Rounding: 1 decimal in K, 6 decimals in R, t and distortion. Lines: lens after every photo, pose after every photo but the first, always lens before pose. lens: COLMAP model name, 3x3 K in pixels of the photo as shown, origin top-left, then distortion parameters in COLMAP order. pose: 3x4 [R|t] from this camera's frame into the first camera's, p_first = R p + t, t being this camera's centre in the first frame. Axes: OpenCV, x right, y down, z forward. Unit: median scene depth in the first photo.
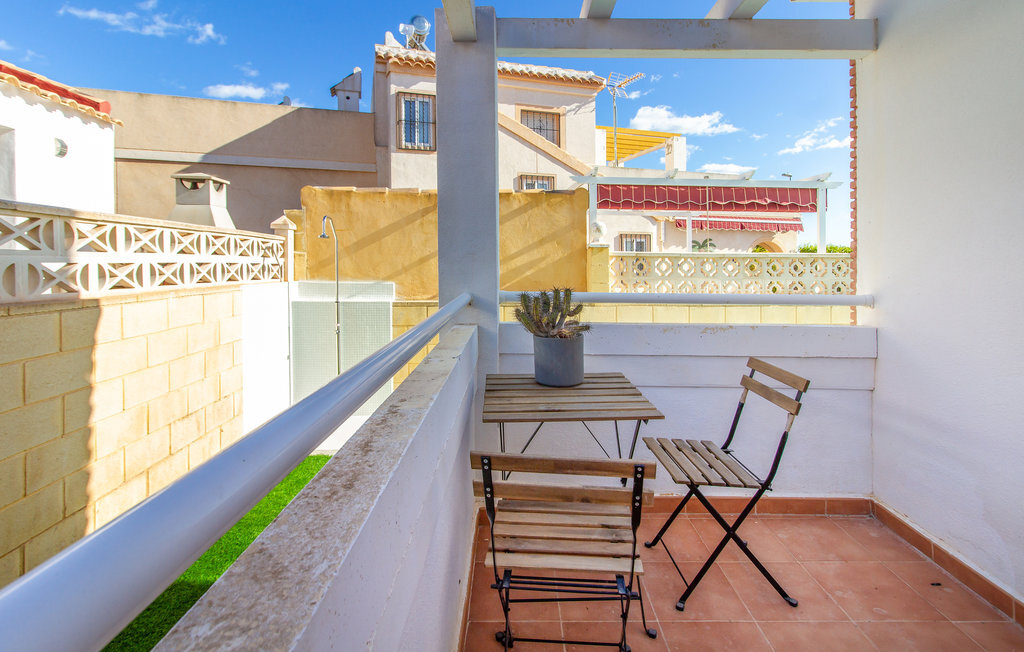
lens RADIAL K [[487.6, 0, 513.3], [0, 487.6, 301.3], [0, 0, 1]] dist [0.001962, 0.000113]
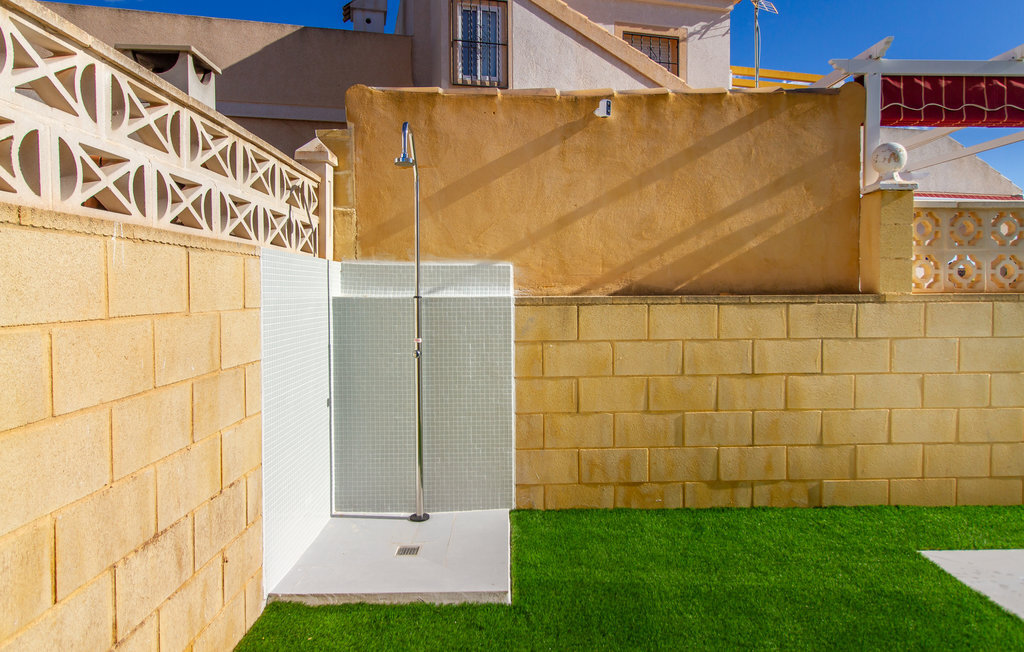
lens RADIAL K [[647.8, 0, 512.0], [0, 647.8, 326.0], [0, 0, 1]] dist [0.002930, -0.000508]
pose [[0.997739, -0.014112, -0.065703, -0.201341], [0.013170, 0.999804, -0.014763, 0.042248], [0.065898, 0.013865, 0.997730, 0.289034]]
